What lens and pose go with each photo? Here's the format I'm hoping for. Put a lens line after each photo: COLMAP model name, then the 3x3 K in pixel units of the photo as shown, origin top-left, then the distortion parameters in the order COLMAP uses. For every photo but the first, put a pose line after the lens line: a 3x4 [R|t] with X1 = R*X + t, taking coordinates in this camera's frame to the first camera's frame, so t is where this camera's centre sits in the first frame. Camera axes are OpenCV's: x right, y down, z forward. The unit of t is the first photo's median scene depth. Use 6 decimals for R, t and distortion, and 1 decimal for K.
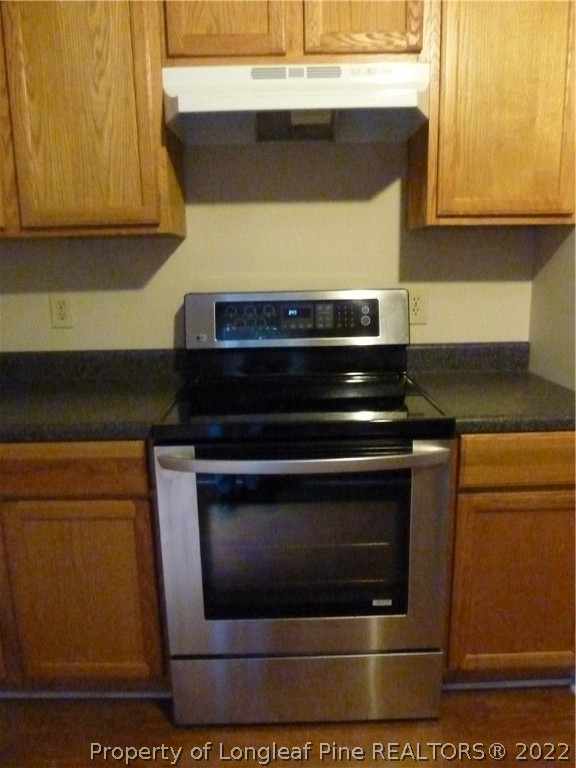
lens RADIAL K [[572.5, 0, 295.8], [0, 572.5, 382.9], [0, 0, 1]] dist [-0.042585, 0.008885]
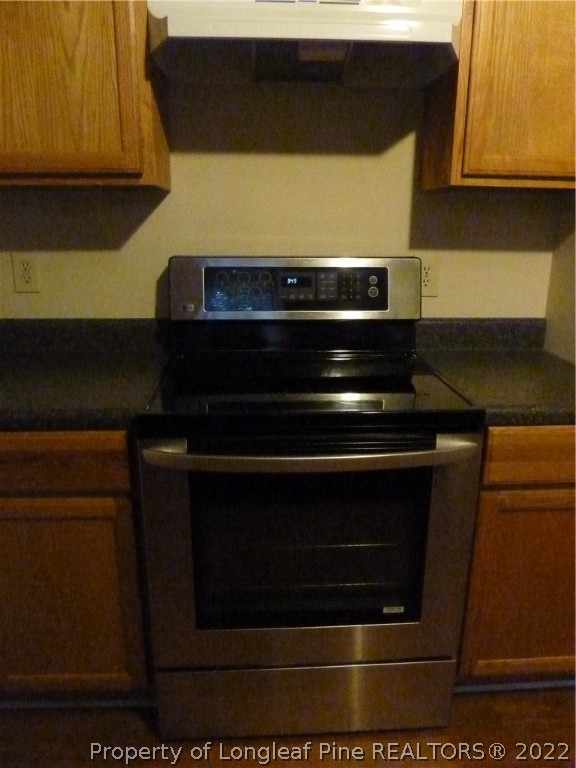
lens RADIAL K [[572.5, 0, 295.8], [0, 572.5, 382.9], [0, 0, 1]] dist [-0.042585, 0.008885]
pose [[0.998547, 0.013202, 0.052253, -0.051158], [-0.016675, 0.997642, 0.066583, -0.028492], [-0.051251, -0.067357, 0.996412, 0.123171]]
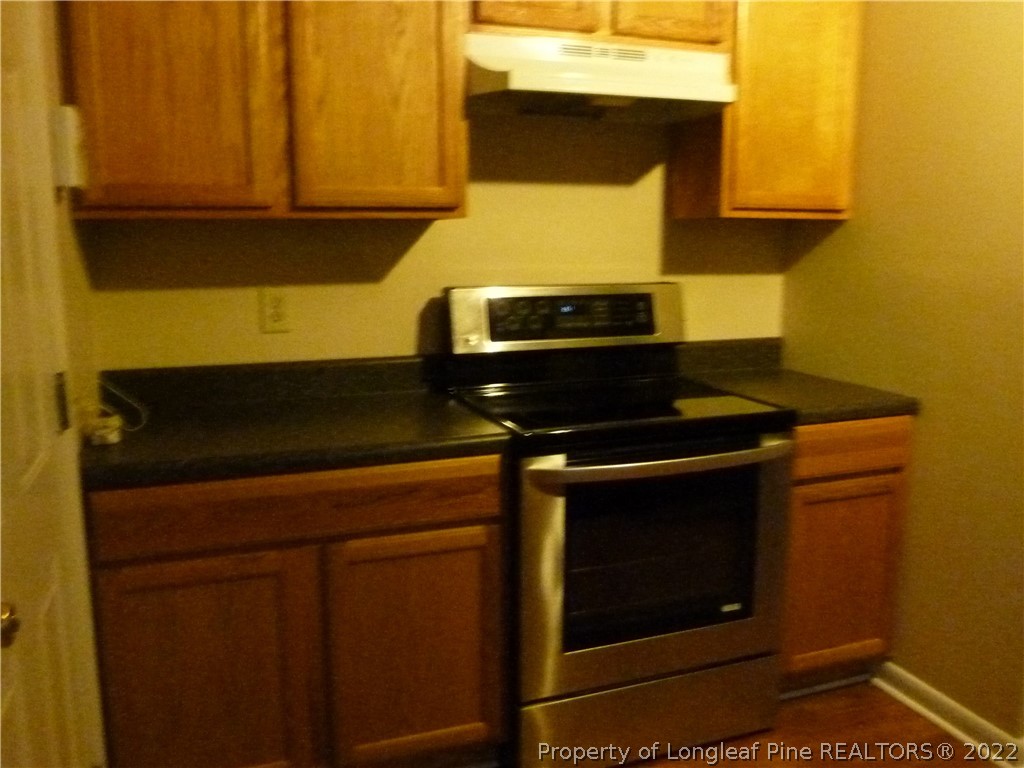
lens RADIAL K [[842.6, 0, 511.8], [0, 842.6, 375.5], [0, 0, 1]] dist [-0.042644, -0.000235]
pose [[0.943099, -0.037197, 0.330425, -0.607236], [0.052768, 0.997873, -0.038276, 0.027467], [-0.328299, 0.053534, 0.943056, -0.218828]]
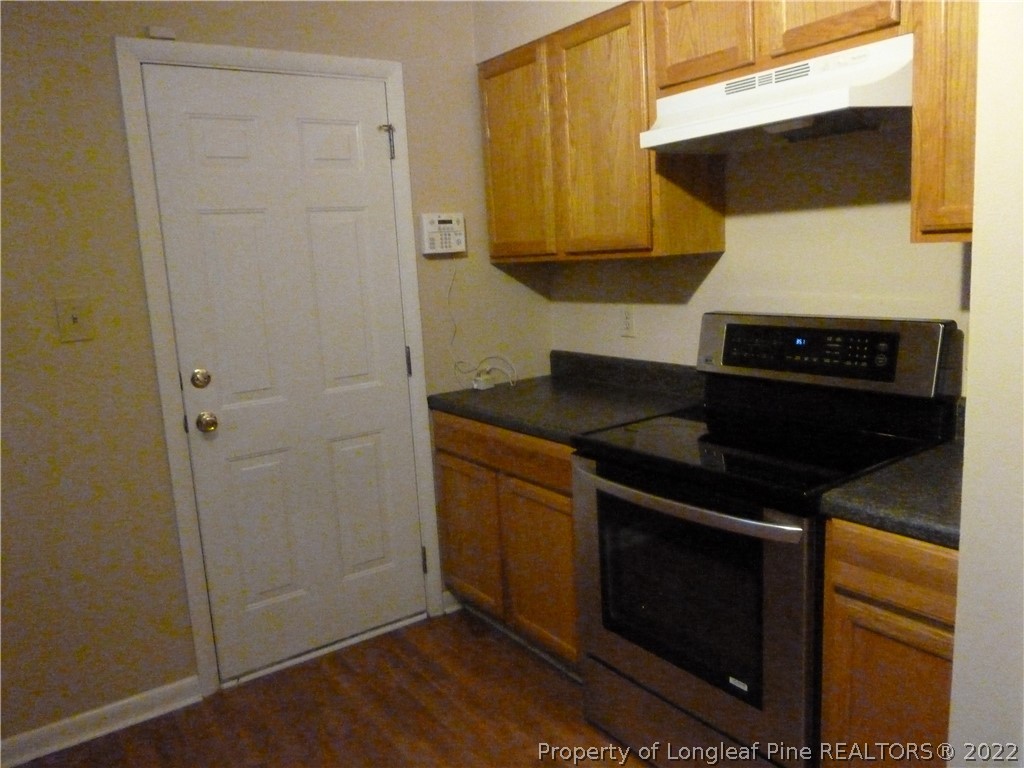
lens RADIAL K [[763.3, 0, 517.1], [0, 763.3, 378.7], [0, 0, 1]] dist [-0.042585, 0.008885]
pose [[0.573714, 0.120696, -0.810114, 0.787367], [-0.120374, 0.990768, 0.062363, -0.104452], [0.810162, 0.061738, 0.582946, 0.012323]]
